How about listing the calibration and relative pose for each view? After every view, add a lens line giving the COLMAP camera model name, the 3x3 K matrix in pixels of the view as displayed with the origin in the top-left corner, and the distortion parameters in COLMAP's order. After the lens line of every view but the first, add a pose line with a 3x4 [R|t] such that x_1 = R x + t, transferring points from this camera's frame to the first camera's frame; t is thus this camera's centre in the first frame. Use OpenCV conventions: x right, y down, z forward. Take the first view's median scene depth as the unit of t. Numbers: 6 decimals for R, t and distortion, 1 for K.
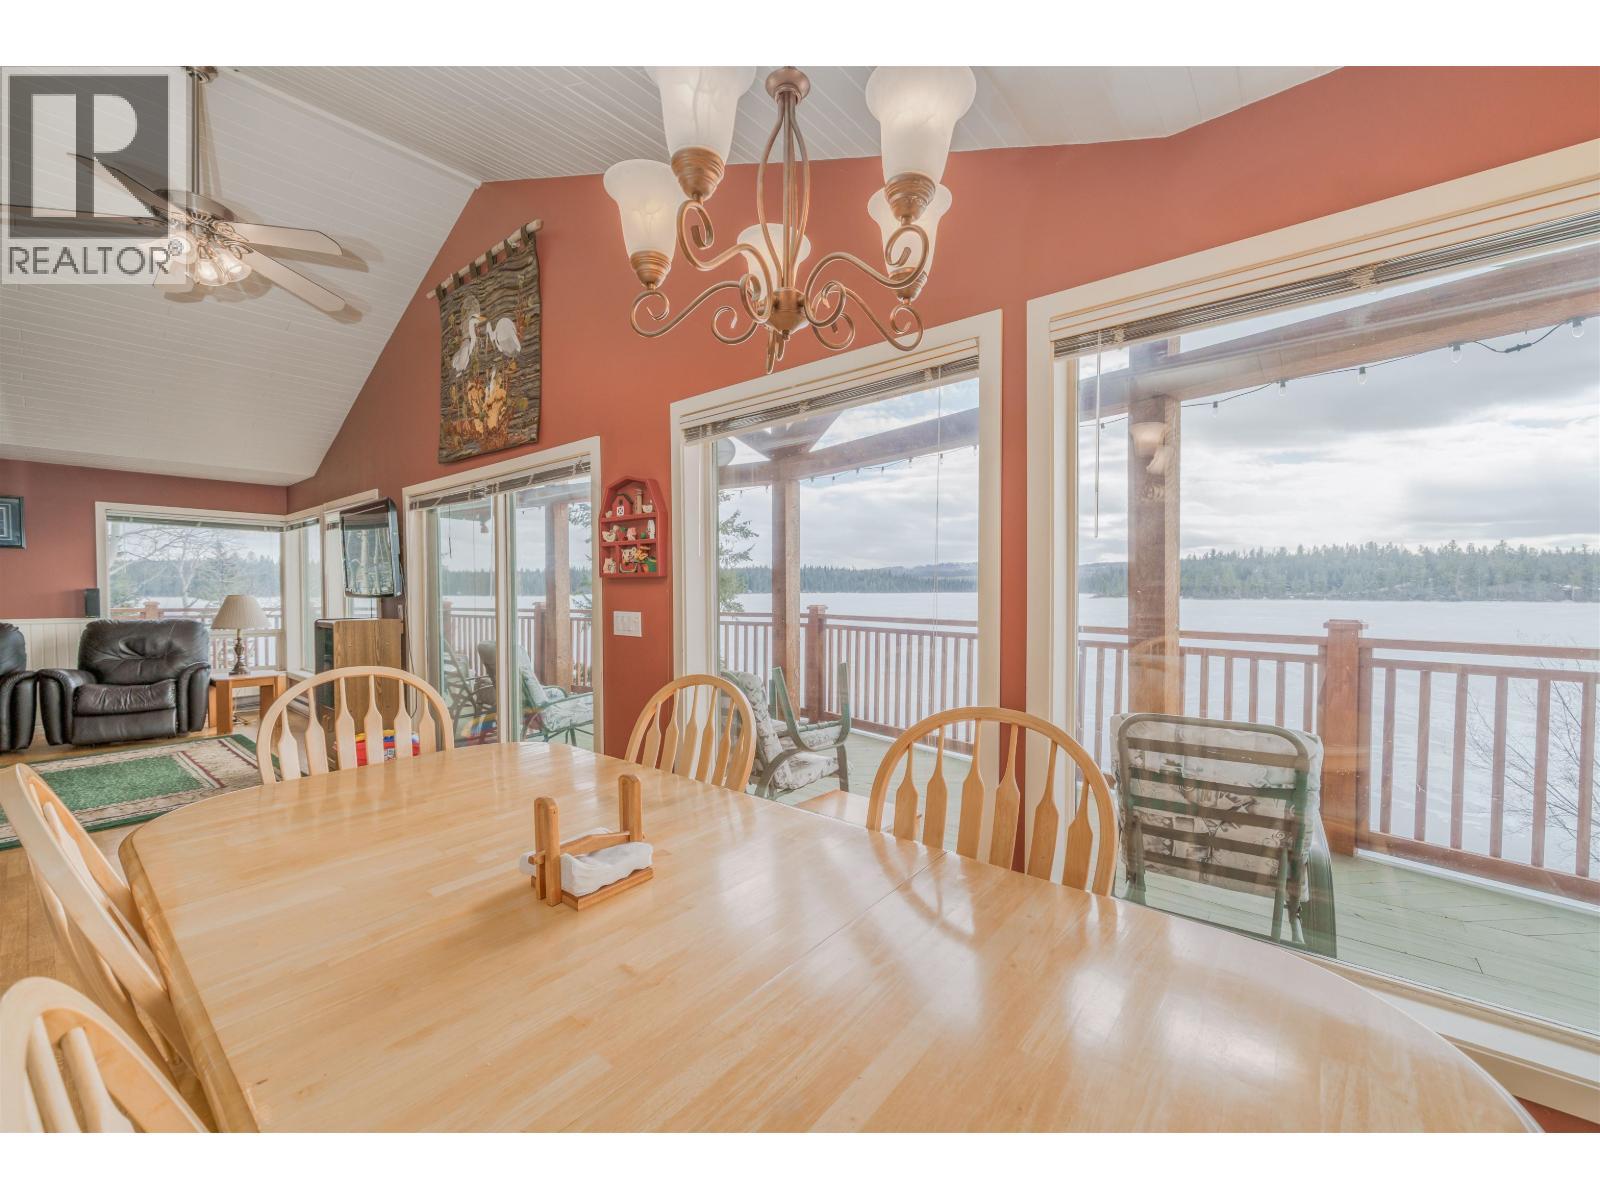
lens RADIAL K [[633.3, 0, 798.5], [0, 633.3, 609.8], [0, 0, 1]] dist [-0.018569, -0.000037]
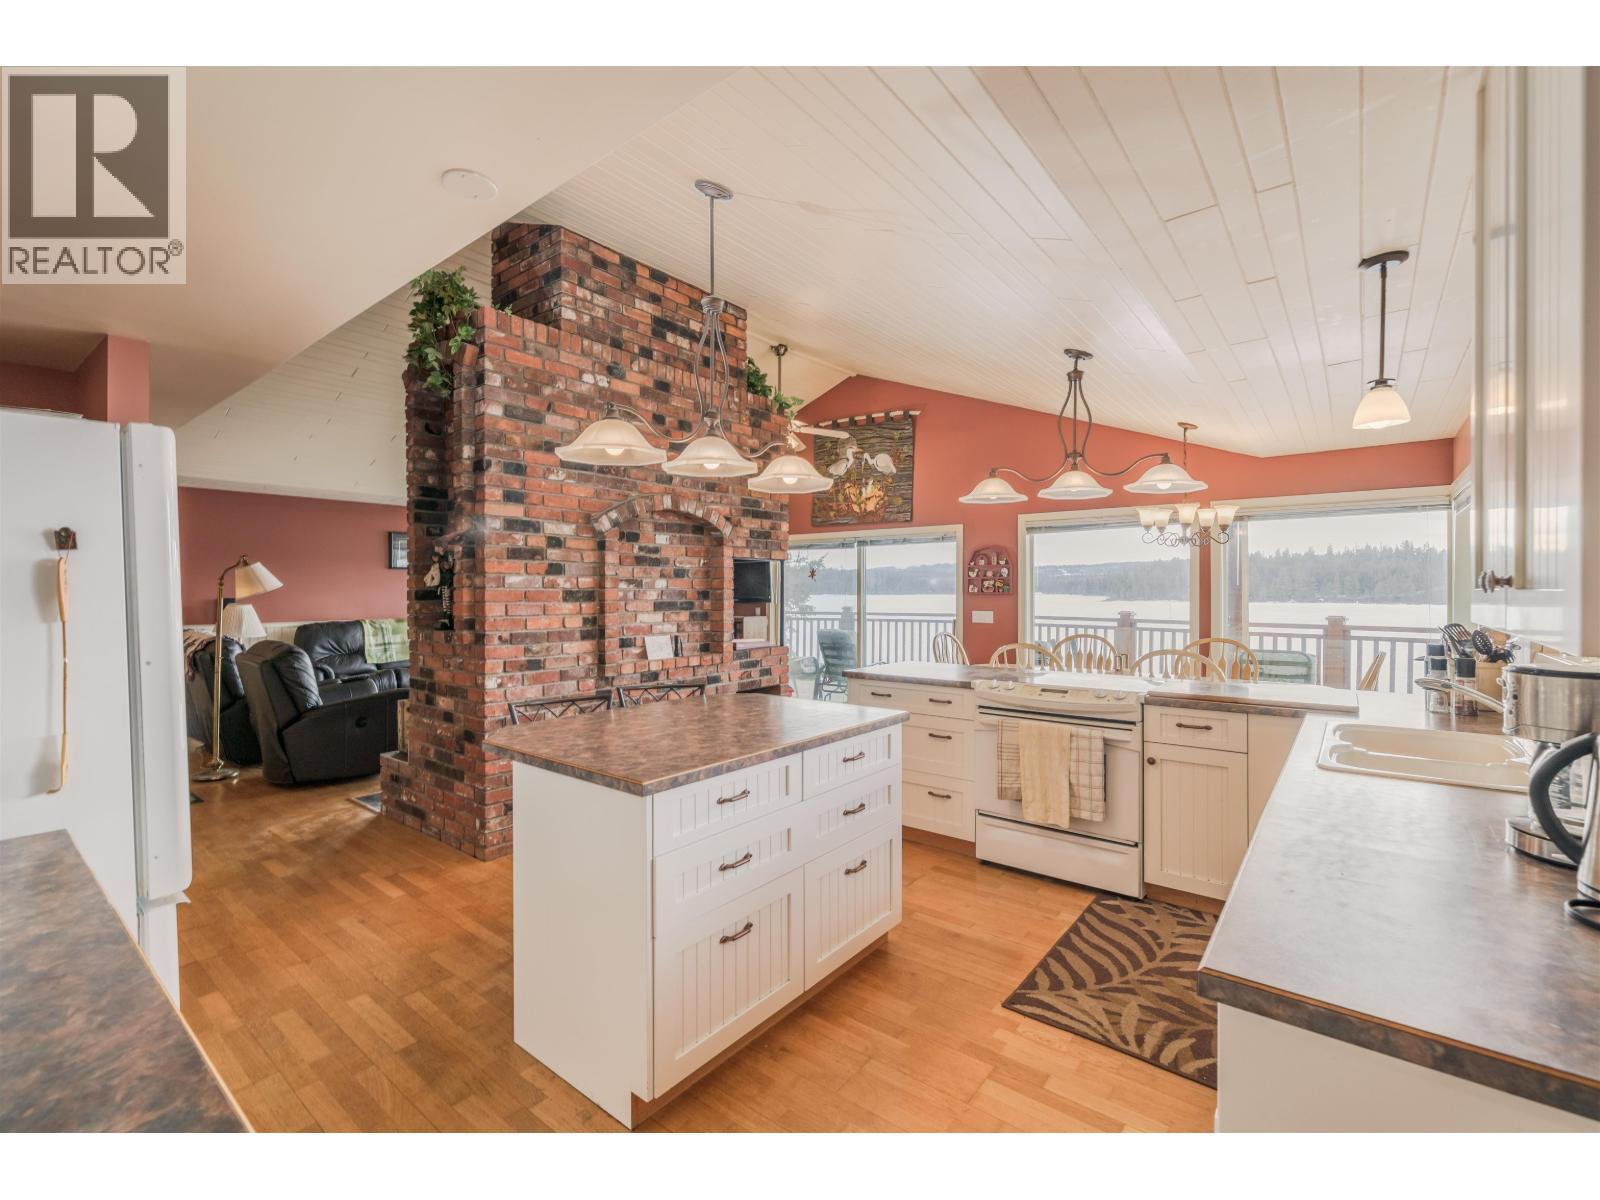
lens RADIAL K [[660.6, 0, 800.0], [0, 660.6, 600.0], [0, 0, 1]] dist [-0.000913, -0.000058]
pose [[0.999999, 0.001076, -0.000658, -0.738411], [-0.001089, 0.999804, -0.019767, 0.008842], [0.000636, 0.019768, 0.999804, -0.985231]]
